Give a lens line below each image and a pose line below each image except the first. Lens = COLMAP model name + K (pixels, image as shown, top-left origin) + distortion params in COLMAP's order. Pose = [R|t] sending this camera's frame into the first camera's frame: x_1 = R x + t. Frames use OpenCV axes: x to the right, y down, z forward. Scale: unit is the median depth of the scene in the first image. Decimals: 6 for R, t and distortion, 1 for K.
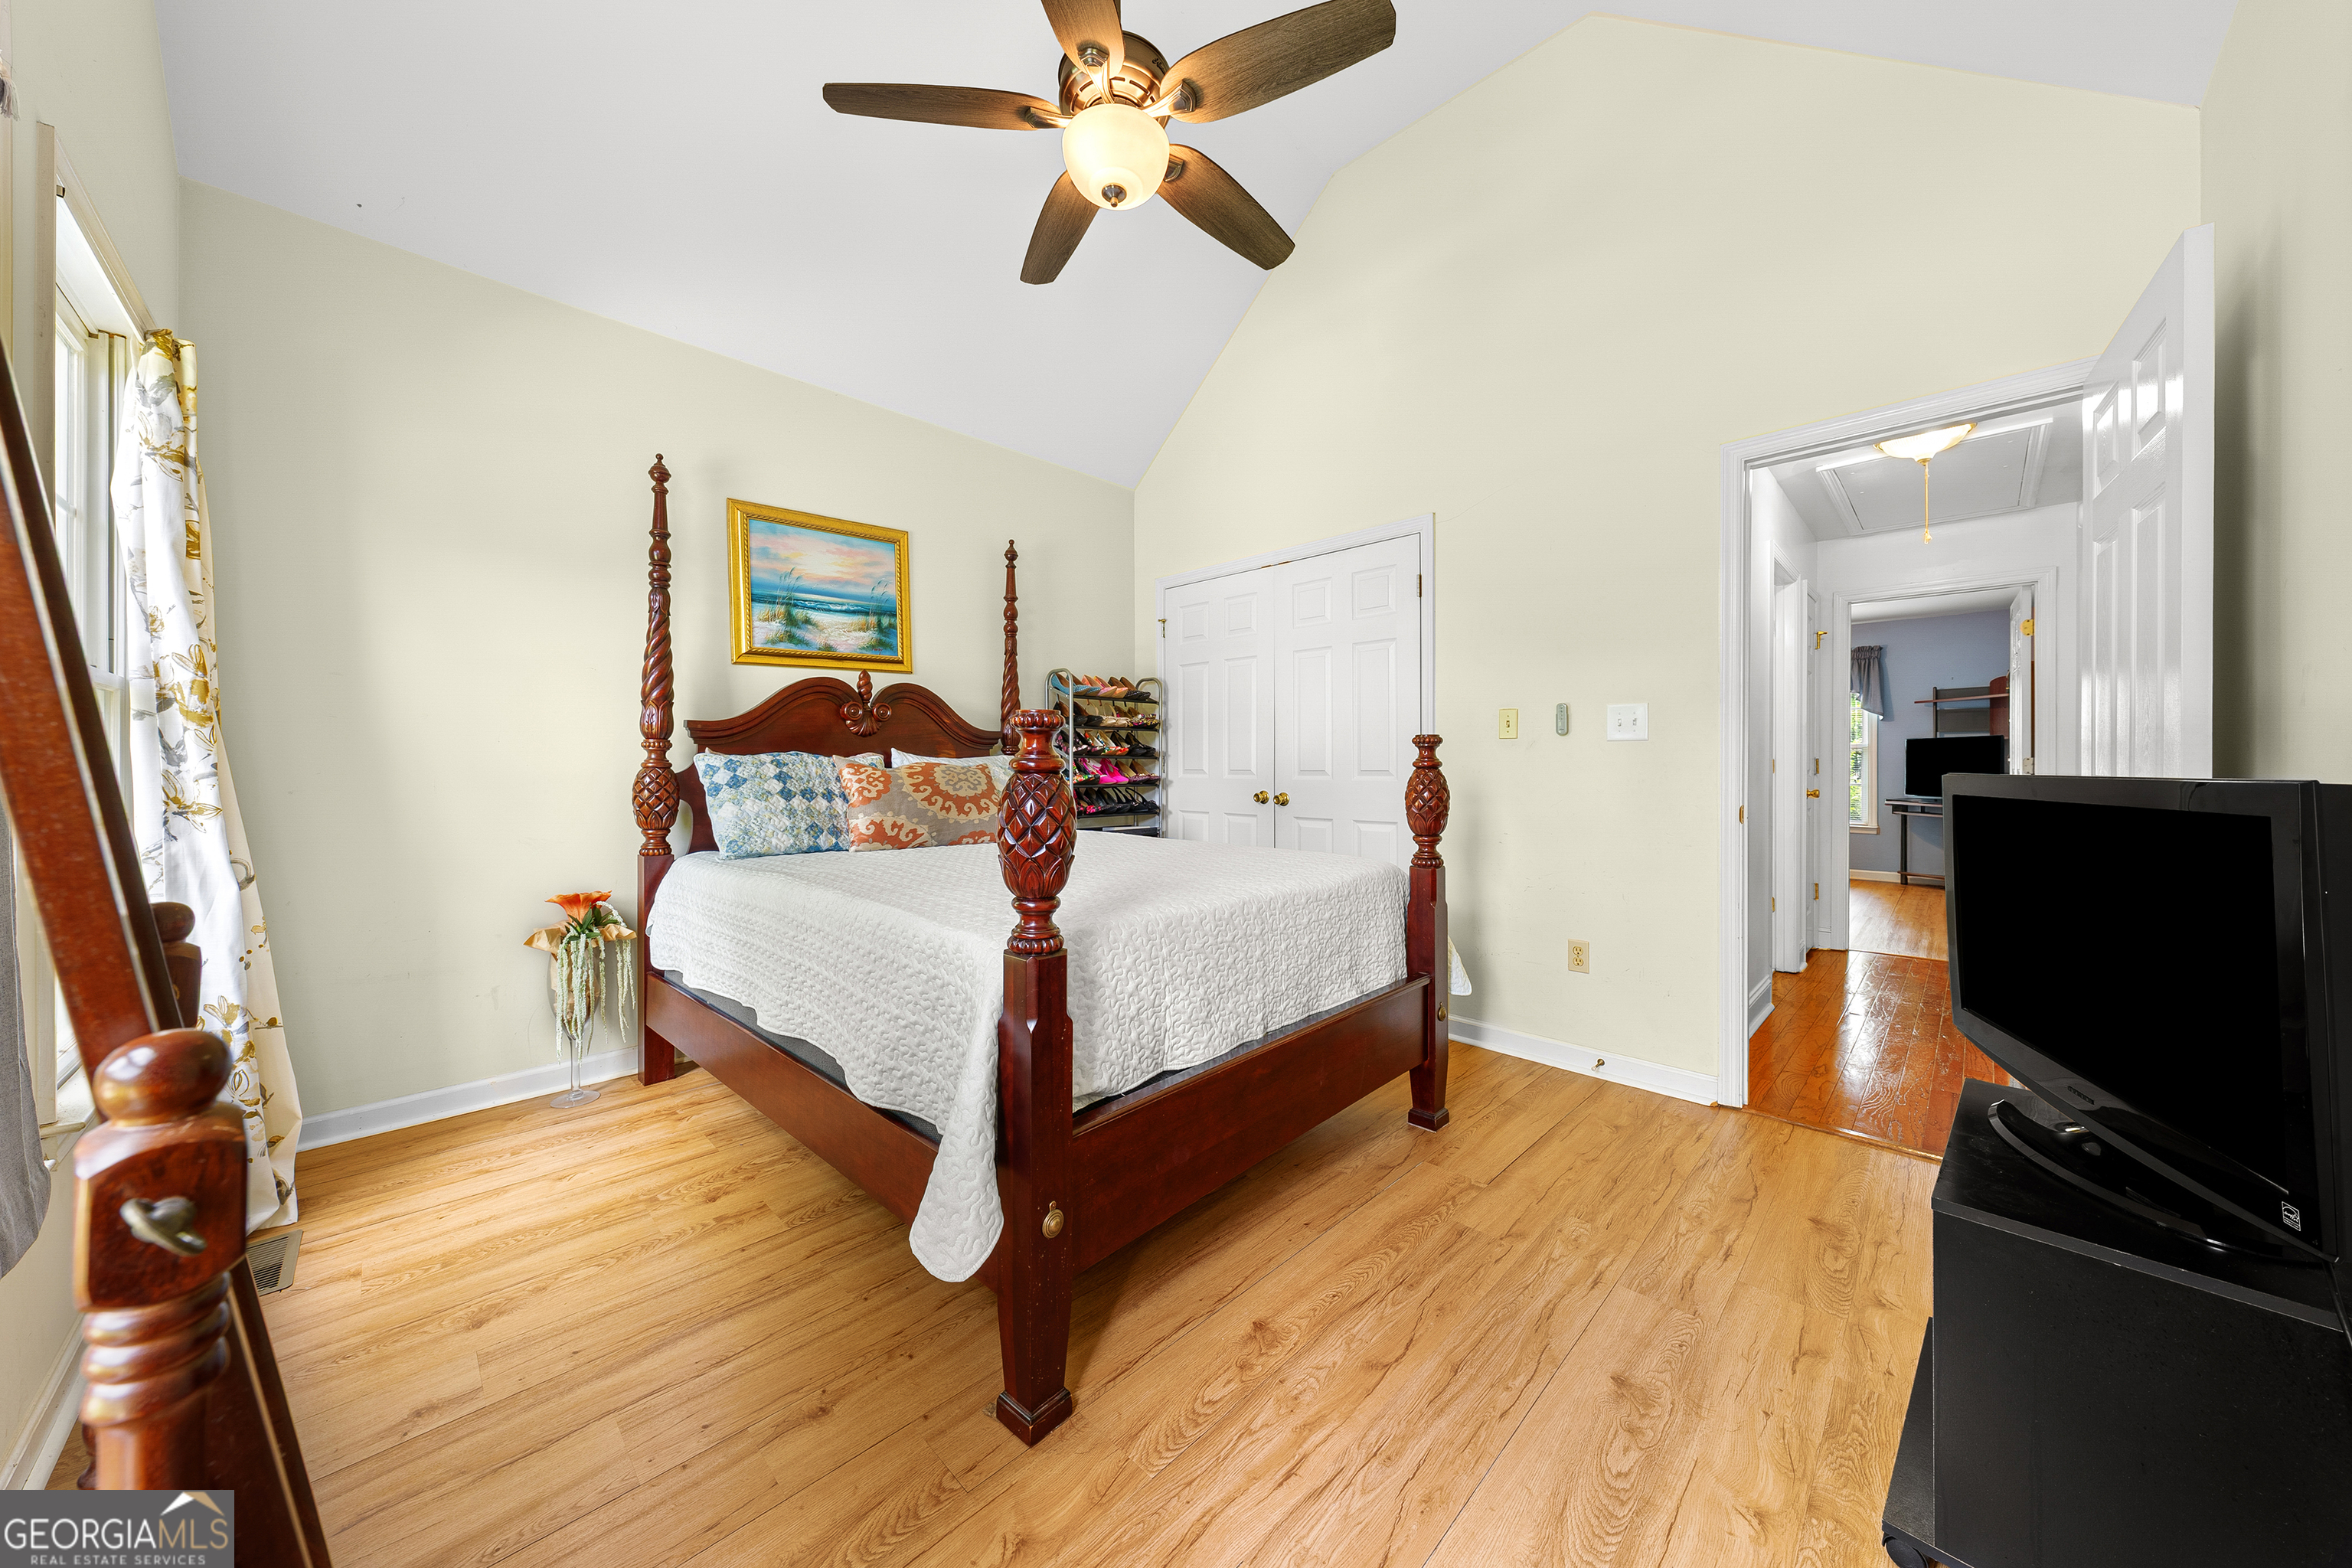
lens RADIAL K [[794.6, 0, 1172.8], [0, 794.6, 769.1], [0, 0, 1]] dist [0.002114, -0.000022]
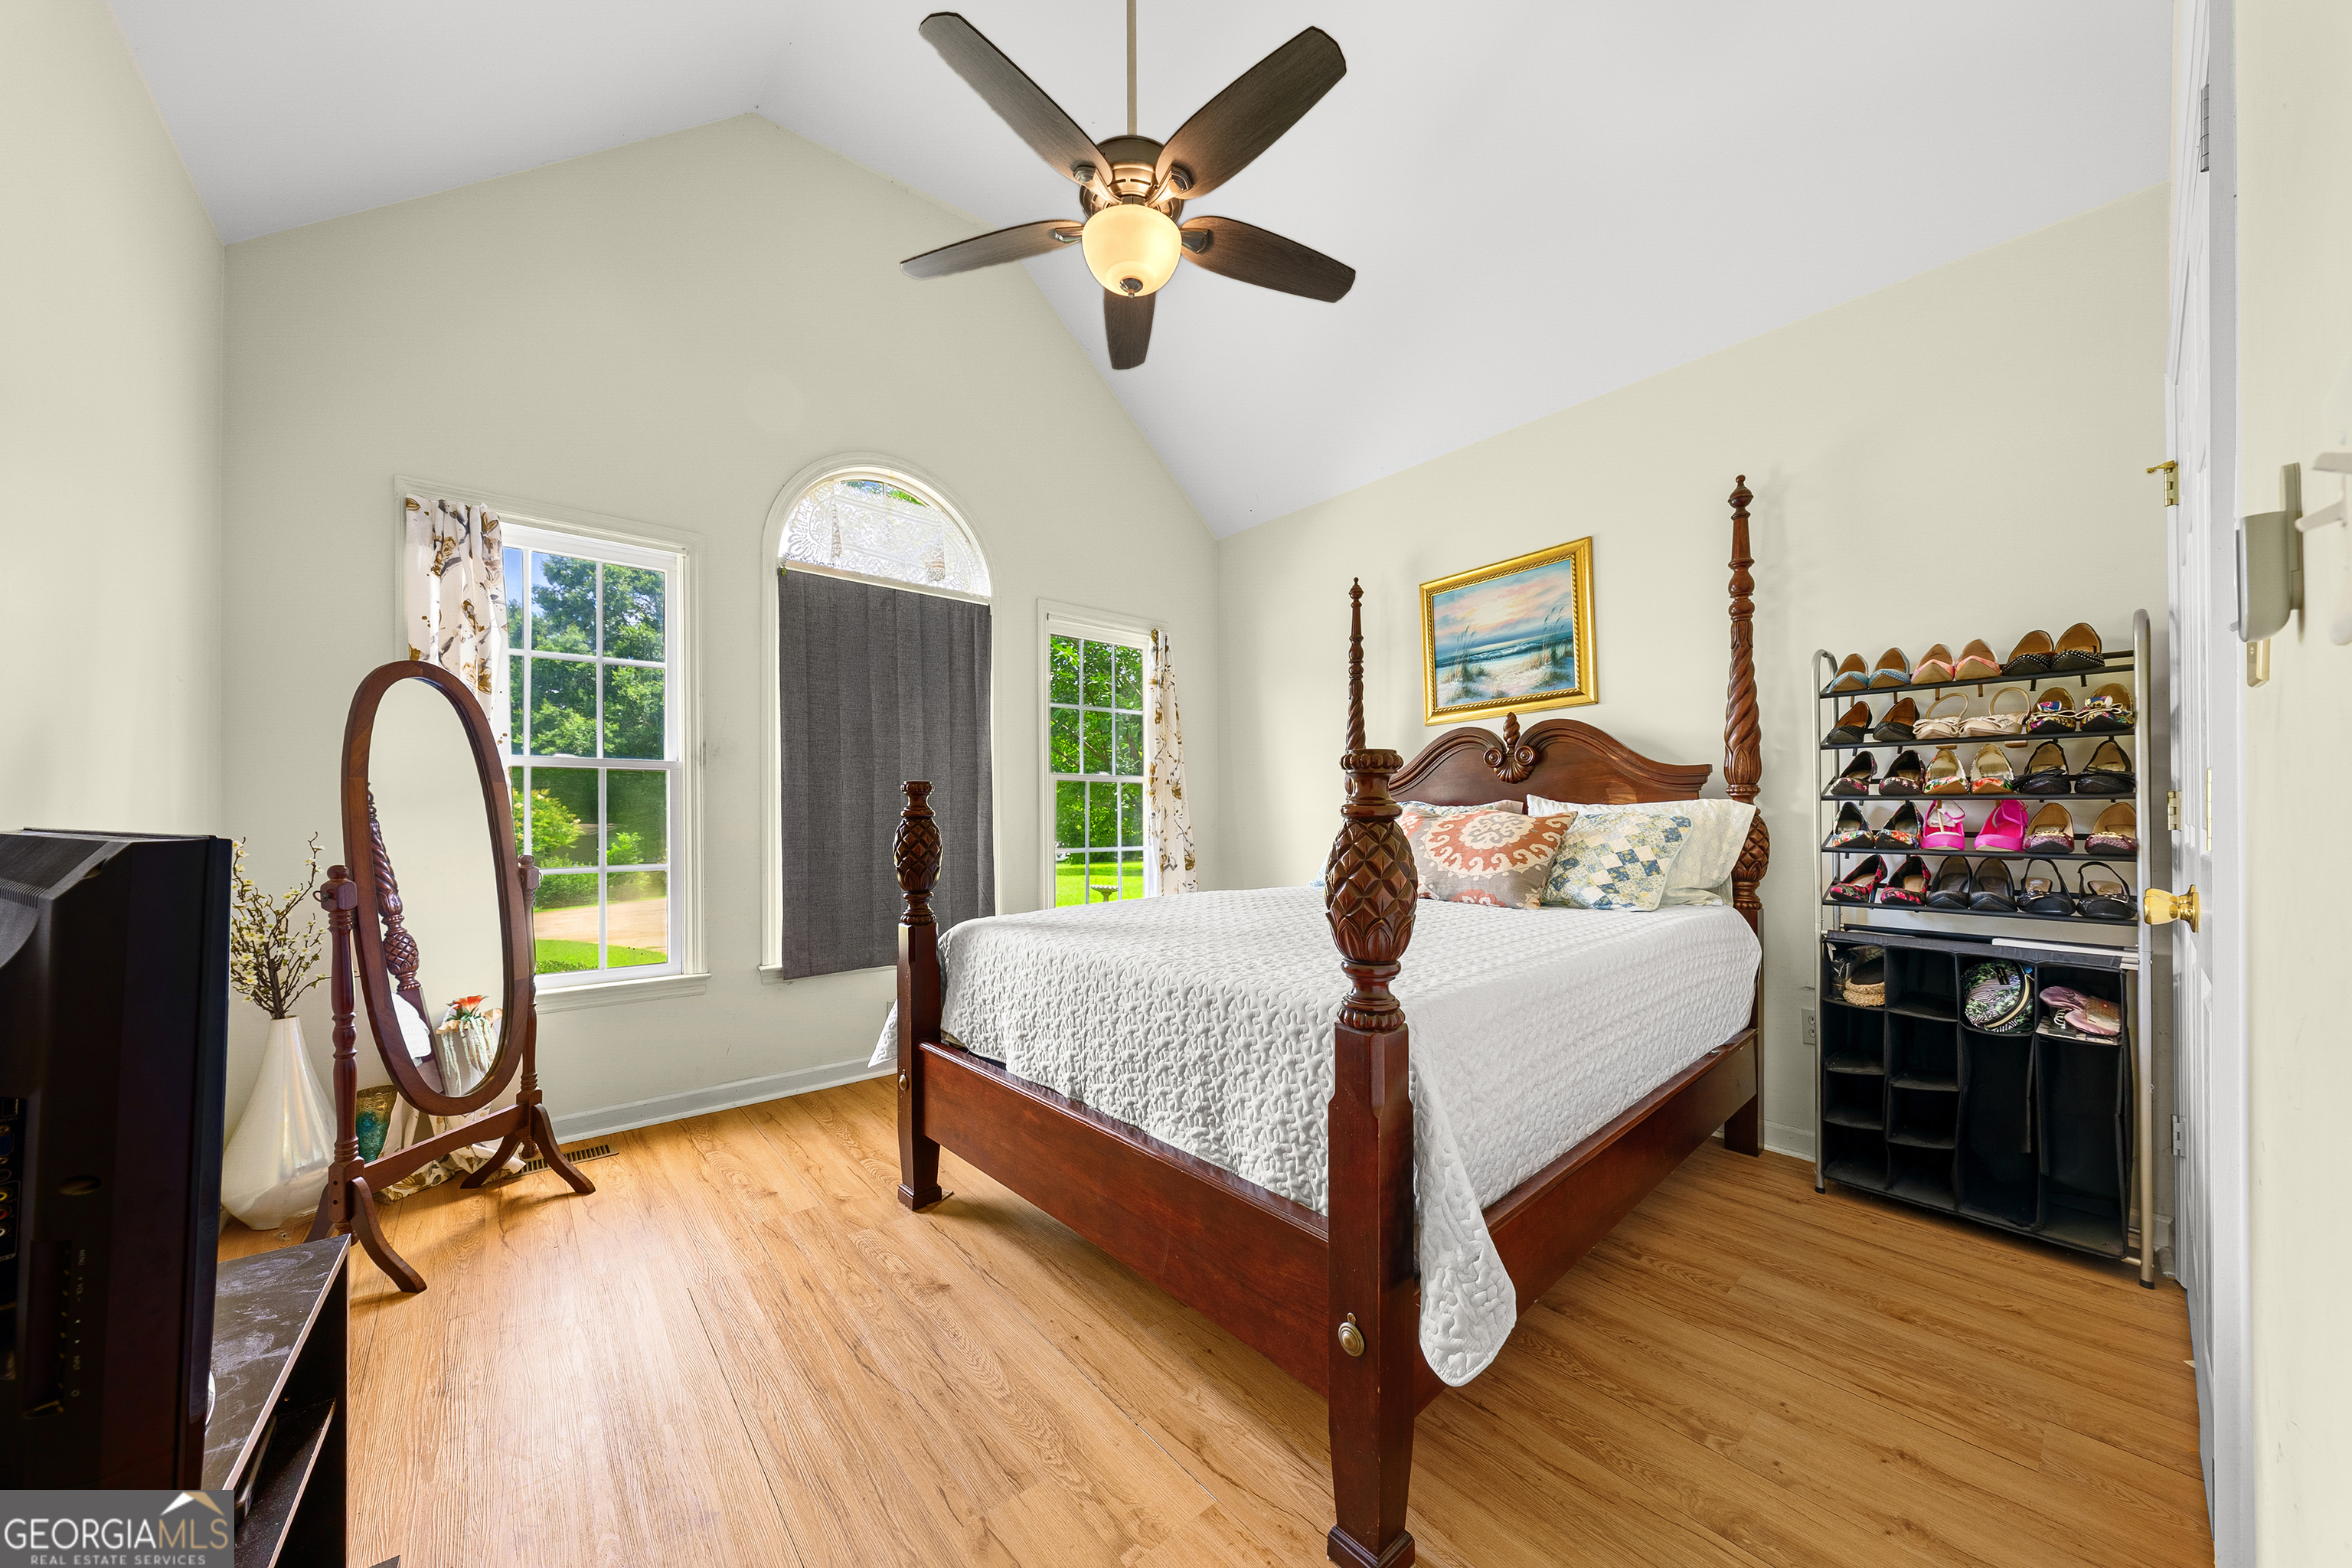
lens RADIAL K [[794.6, 0, 1173.0], [0, 794.6, 808.0], [0, 0, 1]] dist [0.002114, -0.000022]
pose [[-0.079243, 0.001121, -0.996855, 0.594308], [0.009545, 0.999954, 0.000366, -0.014070], [0.996810, -0.009486, -0.079250, 0.668758]]
